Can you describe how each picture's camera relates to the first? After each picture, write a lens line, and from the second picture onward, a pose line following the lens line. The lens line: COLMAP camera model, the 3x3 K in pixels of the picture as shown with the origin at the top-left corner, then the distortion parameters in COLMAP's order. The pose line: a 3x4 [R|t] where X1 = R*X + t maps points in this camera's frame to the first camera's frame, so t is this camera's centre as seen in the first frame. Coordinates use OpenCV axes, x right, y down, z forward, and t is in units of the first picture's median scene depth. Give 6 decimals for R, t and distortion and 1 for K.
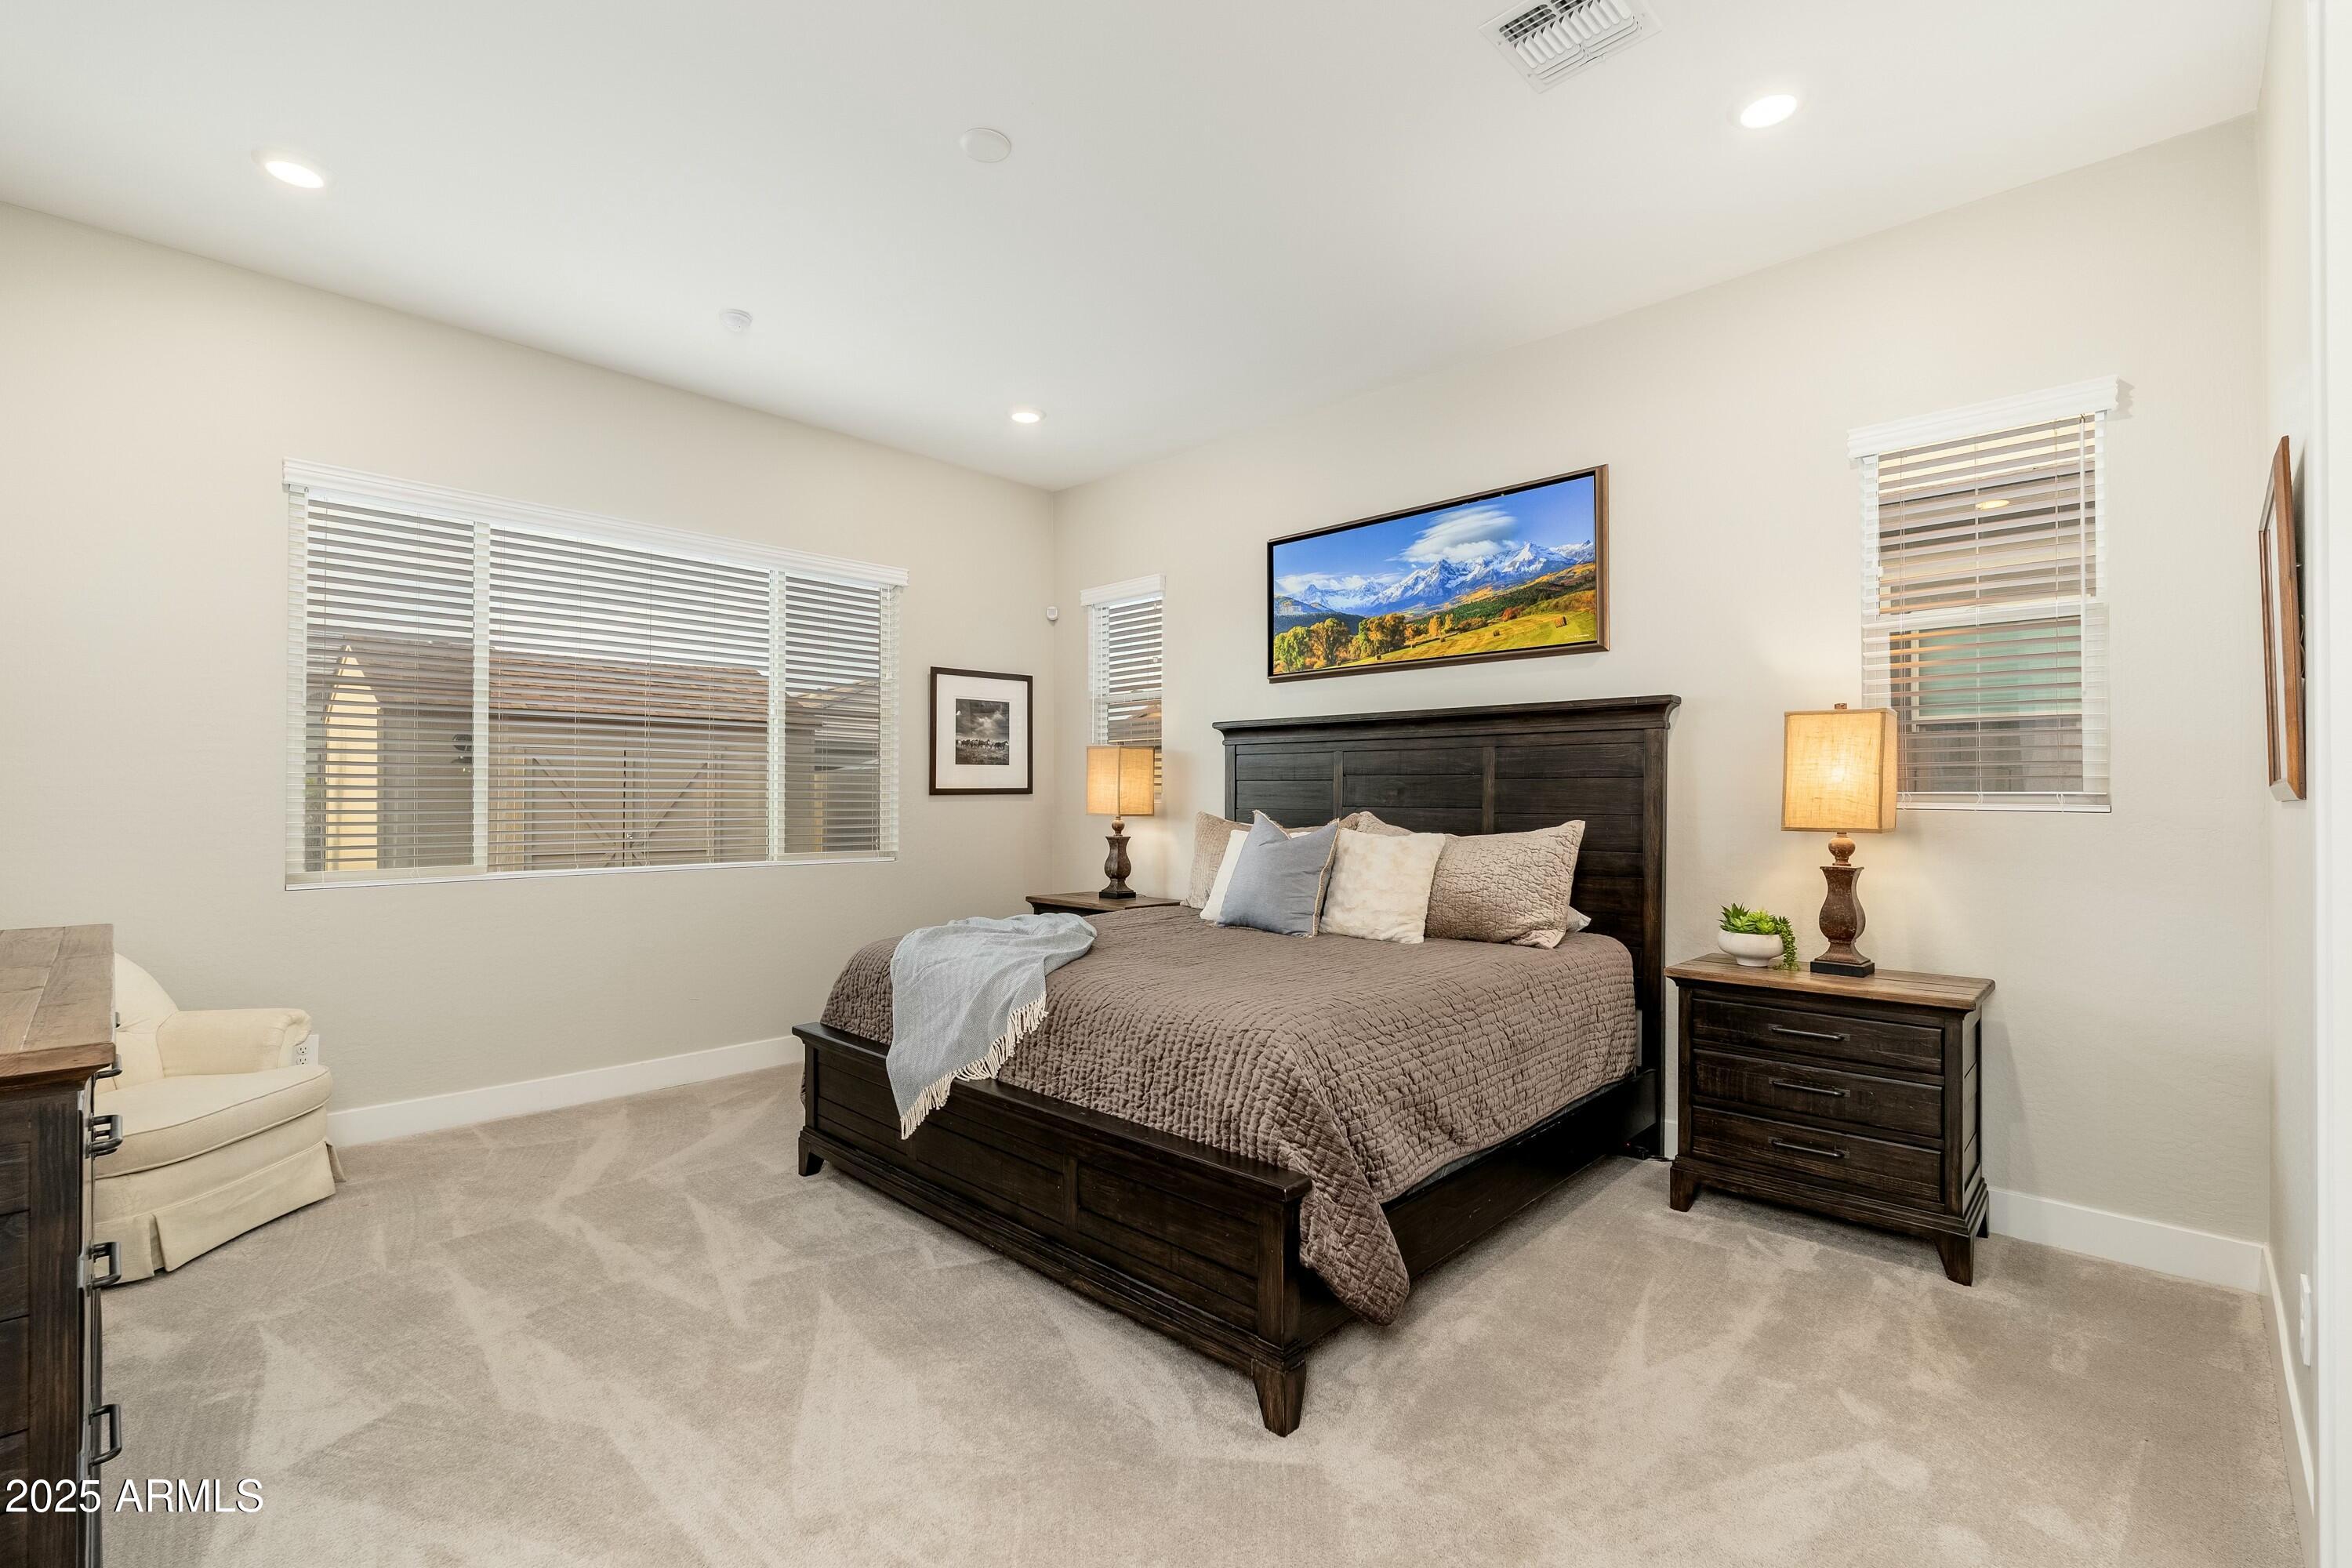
lens RADIAL K [[1049.6, 0, 1176.9], [0, 1049.6, 809.2], [0, 0, 1]] dist [-0.001111, -0.000286]
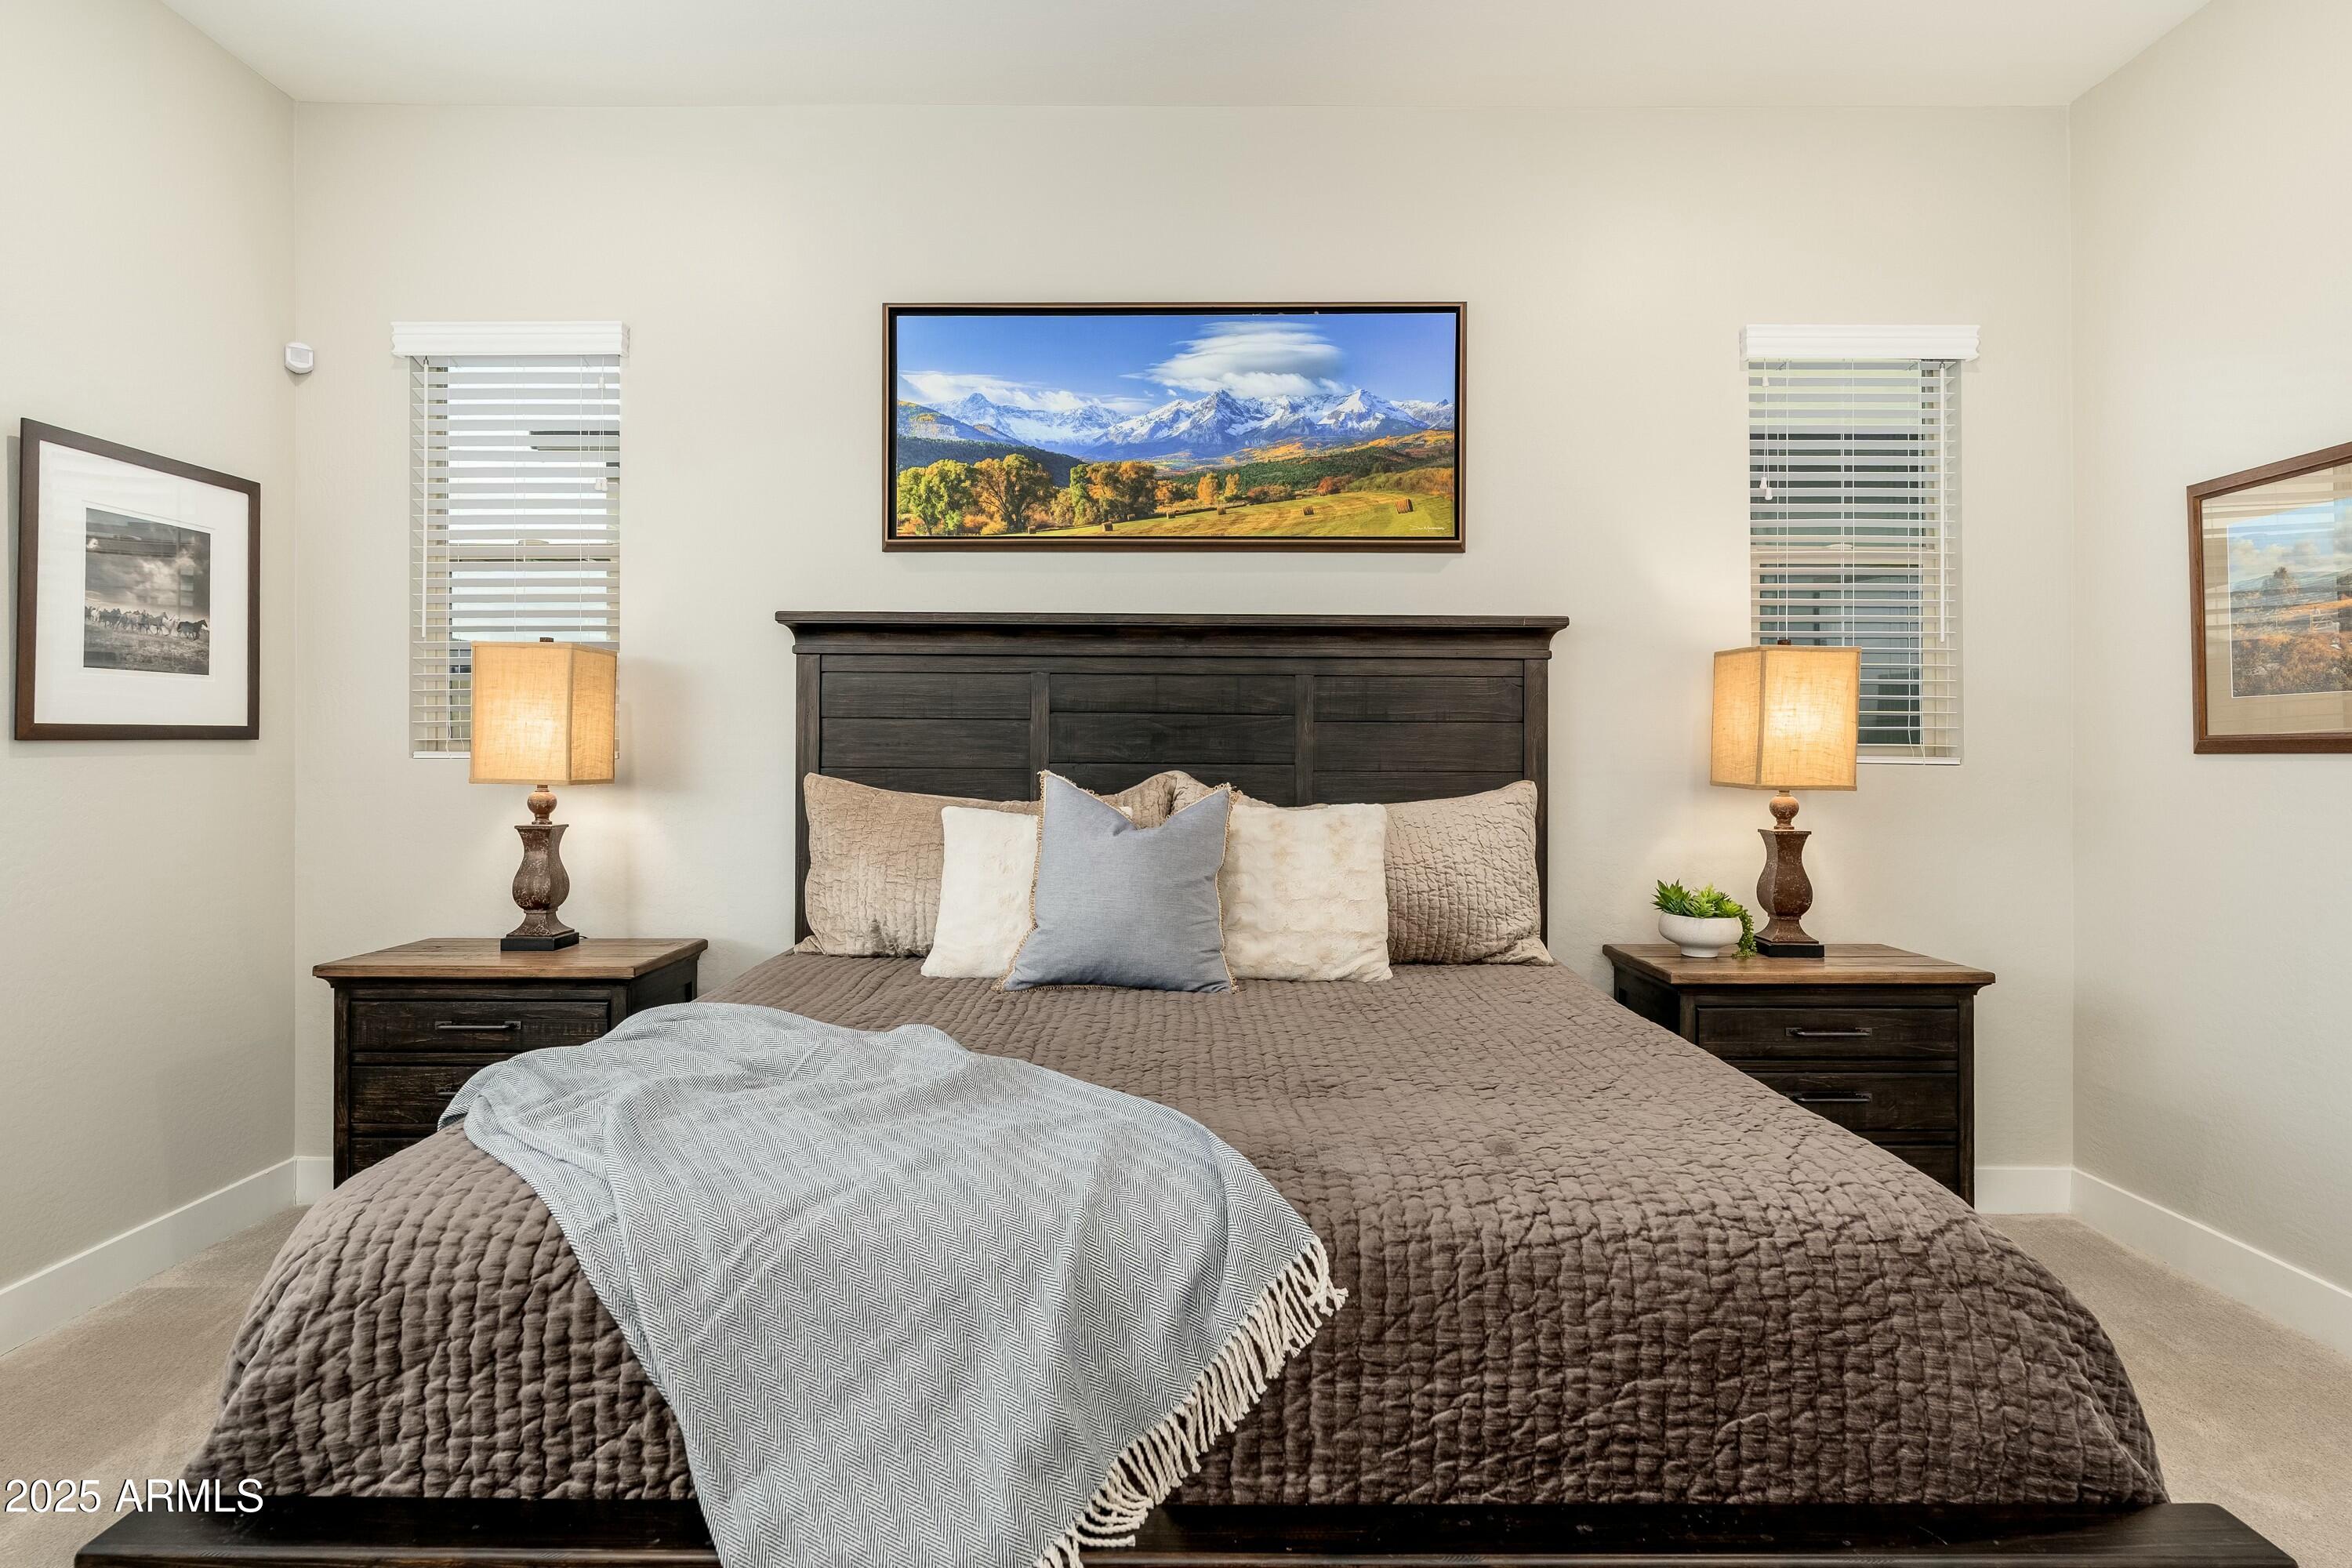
lens RADIAL K [[1242.6, 0, 1174.1], [0, 1242.6, 762.2], [0, 0, 1]] dist [-0.006123, -0.001425]
pose [[0.720043, -0.004523, 0.693915, -0.310291], [0.005663, 0.999984, 0.000642, -0.003316], [-0.693907, 0.003467, 0.720057, 0.449121]]
